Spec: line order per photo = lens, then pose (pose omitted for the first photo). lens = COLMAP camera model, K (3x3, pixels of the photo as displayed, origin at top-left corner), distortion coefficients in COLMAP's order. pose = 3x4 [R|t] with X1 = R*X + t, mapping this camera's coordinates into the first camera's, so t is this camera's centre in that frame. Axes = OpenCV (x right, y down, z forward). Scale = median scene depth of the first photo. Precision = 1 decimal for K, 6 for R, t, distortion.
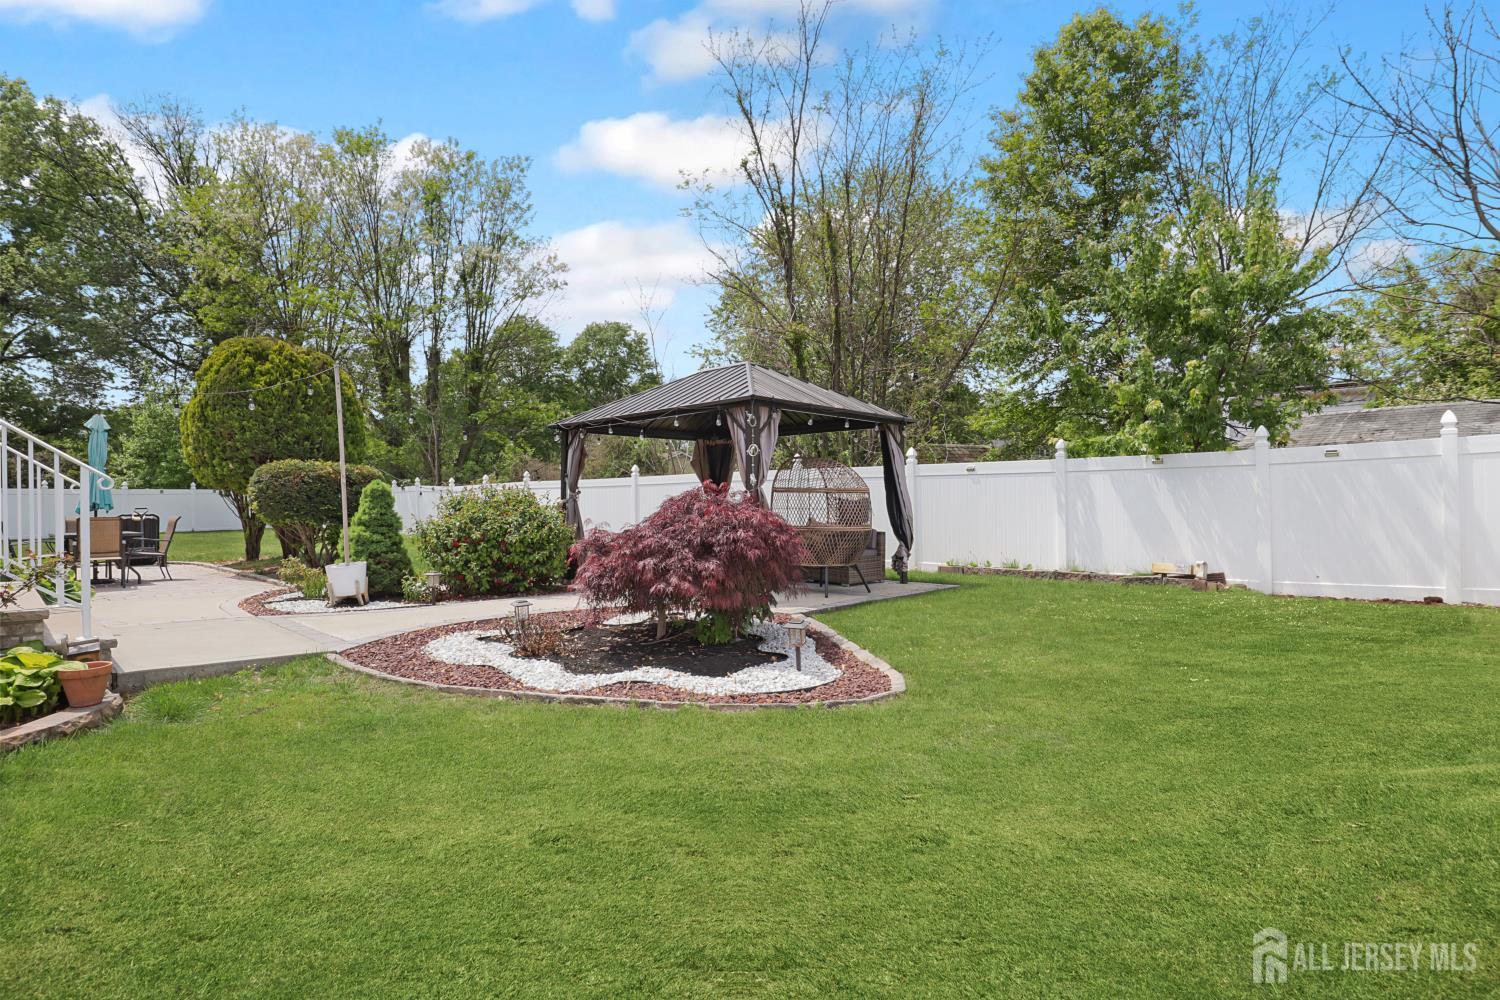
lens RADIAL K [[791.4, 0, 750.0], [0, 791.4, 500.0], [0, 0, 1]] dist [-0.031825, 0.000112]
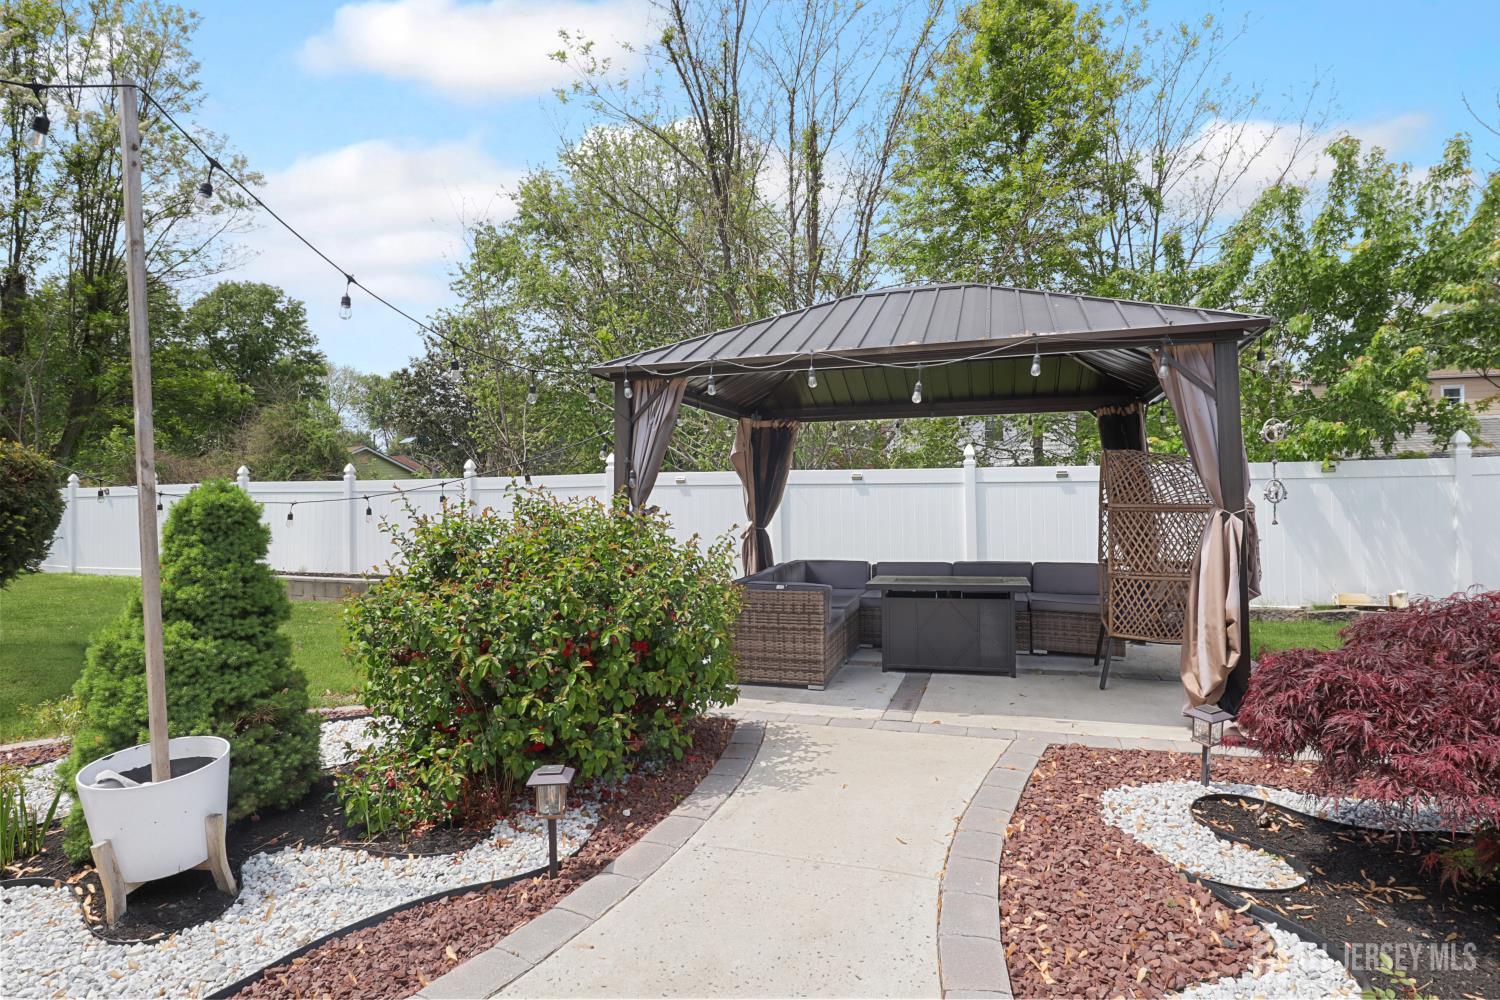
lens RADIAL K [[773.4, 0, 750.0], [0, 773.4, 500.0], [0, 0, 1]] dist [-0.021423, -0.000410]
pose [[0.901668, 0.007697, 0.432360, -0.126769], [-0.005007, 0.999960, -0.007359, -0.004332], [-0.432400, 0.004471, 0.901671, 0.186758]]
